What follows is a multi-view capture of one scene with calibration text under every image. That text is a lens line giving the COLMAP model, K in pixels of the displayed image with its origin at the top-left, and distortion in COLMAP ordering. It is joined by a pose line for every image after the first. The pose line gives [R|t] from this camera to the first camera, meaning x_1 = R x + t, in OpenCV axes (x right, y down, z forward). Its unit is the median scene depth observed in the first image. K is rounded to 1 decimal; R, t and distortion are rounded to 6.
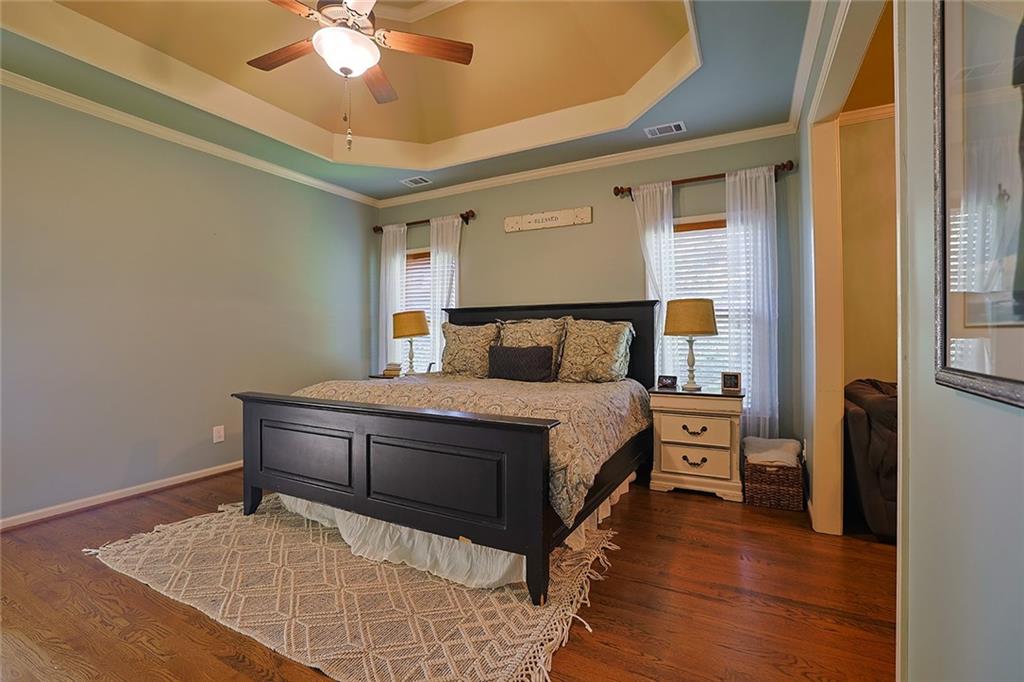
lens RADIAL K [[452.4, 0, 513.6], [0, 452.4, 333.4], [0, 0, 1]] dist [-0.030210, 0.005060]
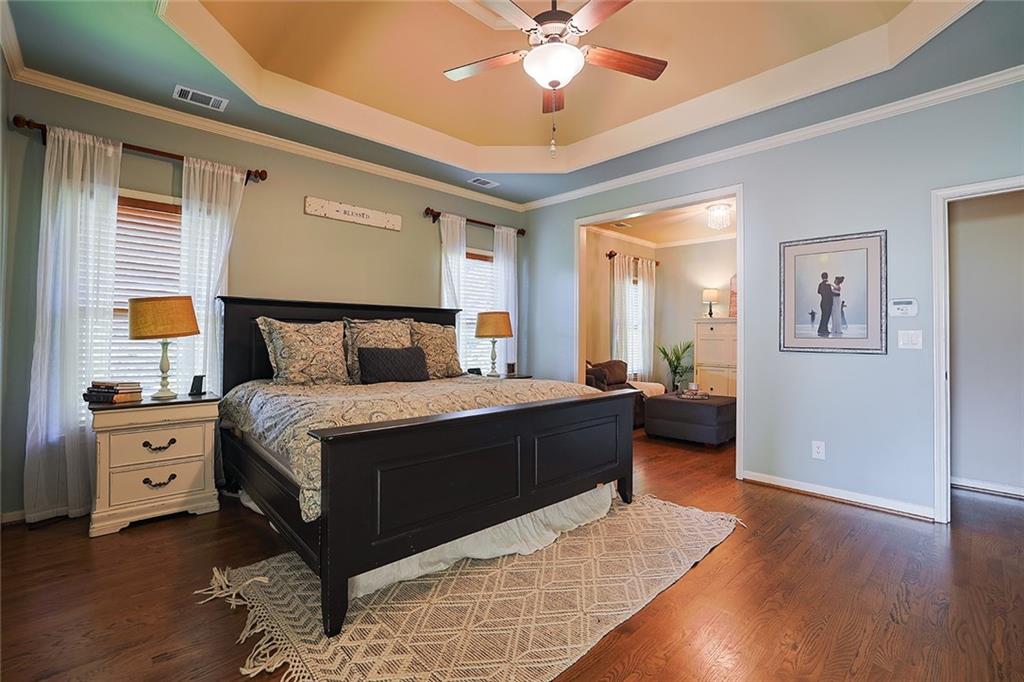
lens RADIAL K [[452.4, 0, 509.0], [0, 452.4, 338.5], [0, 0, 1]] dist [-0.030210, 0.005060]
pose [[0.327274, 0.002907, 0.944925, -0.758335], [-0.011635, 0.999932, 0.000953, 0.004838], [-0.944858, -0.011306, 0.327286, 0.409703]]
